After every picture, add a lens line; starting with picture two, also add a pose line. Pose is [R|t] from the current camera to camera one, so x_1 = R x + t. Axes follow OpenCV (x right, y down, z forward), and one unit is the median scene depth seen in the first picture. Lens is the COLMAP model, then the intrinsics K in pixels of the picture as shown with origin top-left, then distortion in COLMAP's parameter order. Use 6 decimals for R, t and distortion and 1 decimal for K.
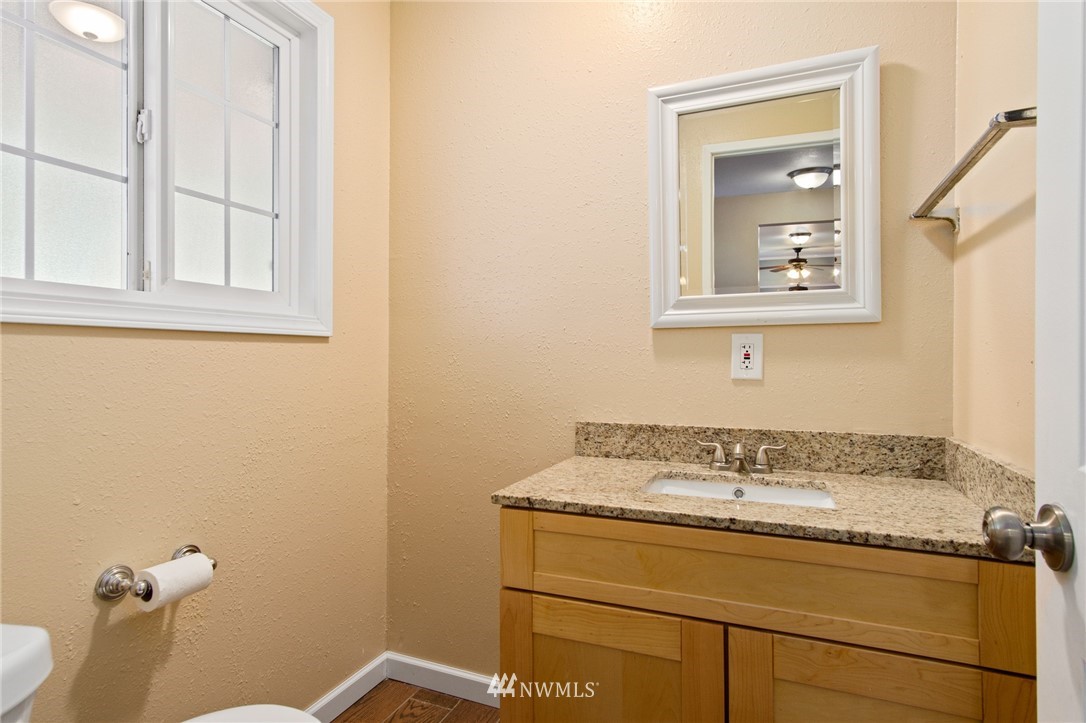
lens RADIAL K [[581.5, 0, 545.2], [0, 581.5, 353.9], [0, 0, 1]] dist [0.005300, 0.000612]
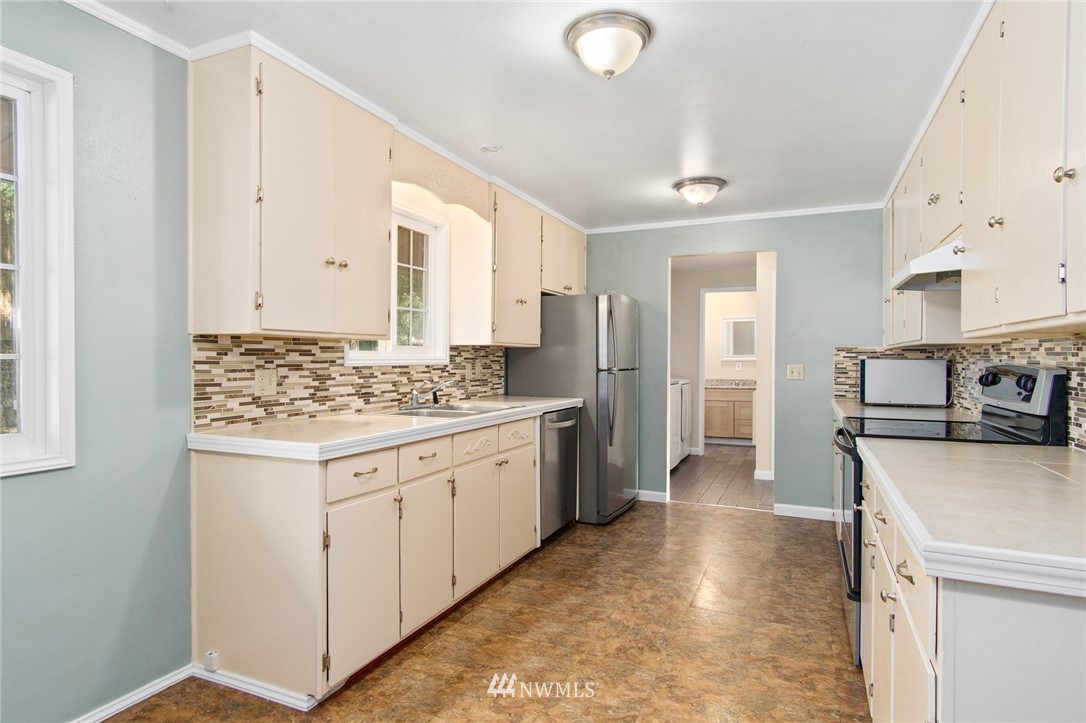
lens RADIAL K [[581.5, 0, 544.2], [0, 581.5, 364.2], [0, 0, 1]] dist [0.005300, 0.000612]
pose [[0.999399, 0.001504, -0.034640, -1.261291], [-0.001019, 0.999901, 0.014016, -0.097317], [0.034658, -0.013972, 0.999302, -4.403932]]
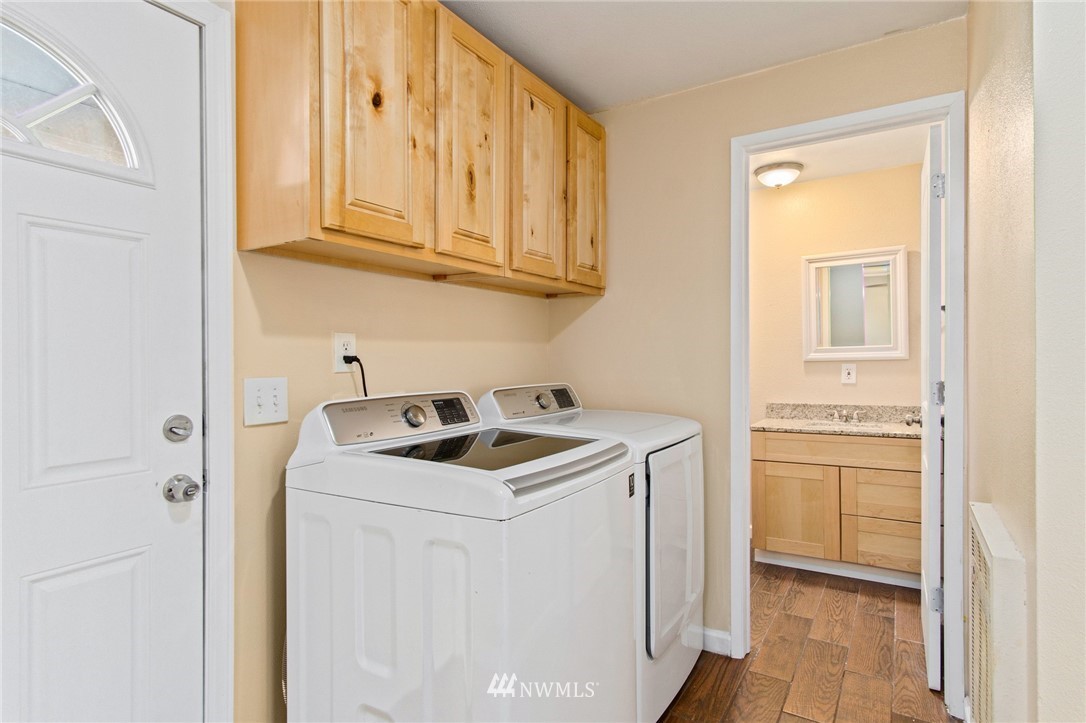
lens RADIAL K [[581.5, 0, 537.3], [0, 581.5, 369.4], [0, 0, 1]] dist [0.005300, 0.000612]
pose [[0.984730, -0.013296, -0.173582, -0.476335], [0.017414, 0.999601, 0.022219, -0.086406], [0.173217, -0.024903, 0.984569, -1.512722]]
